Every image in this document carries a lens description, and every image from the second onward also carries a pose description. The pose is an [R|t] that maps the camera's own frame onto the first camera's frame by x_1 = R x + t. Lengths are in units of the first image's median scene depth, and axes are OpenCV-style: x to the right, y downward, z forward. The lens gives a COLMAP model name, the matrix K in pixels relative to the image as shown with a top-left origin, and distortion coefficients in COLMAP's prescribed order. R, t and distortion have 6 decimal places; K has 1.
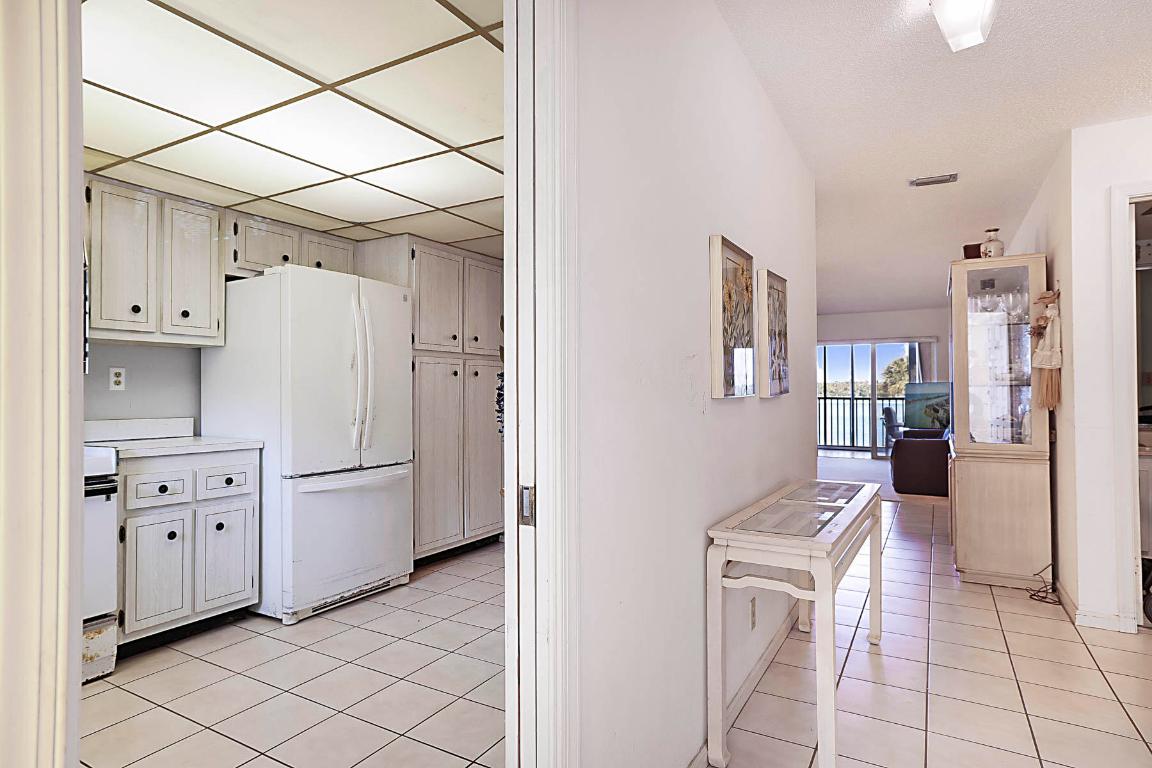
lens RADIAL K [[644.4, 0, 571.0], [0, 644.4, 382.1], [0, 0, 1]] dist [-0.035717, 0.036165]
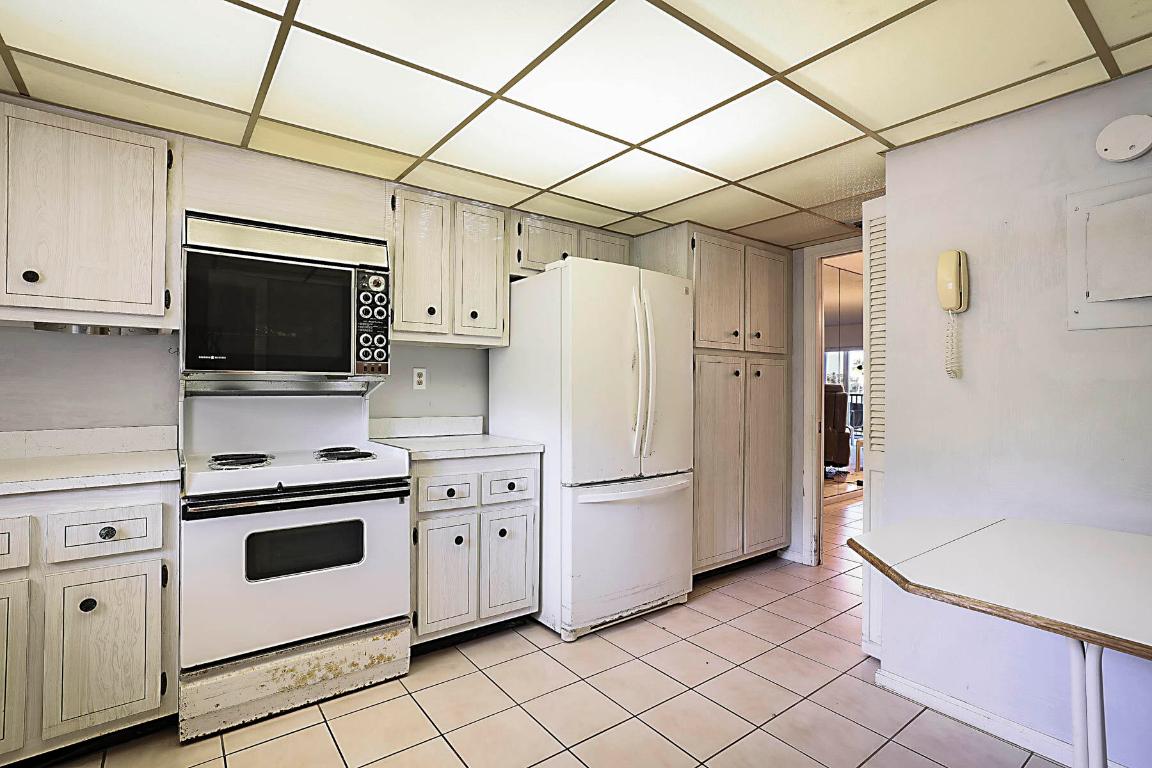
lens RADIAL K [[548.7, 0, 569.3], [0, 548.7, 382.6], [0, 0, 1]] dist [-0.040725, 0.020769]
pose [[0.921415, 0.007368, -0.388510, -0.127798], [-0.004750, 0.999959, 0.007700, -0.007141], [0.388550, -0.005249, 0.921412, 0.259597]]
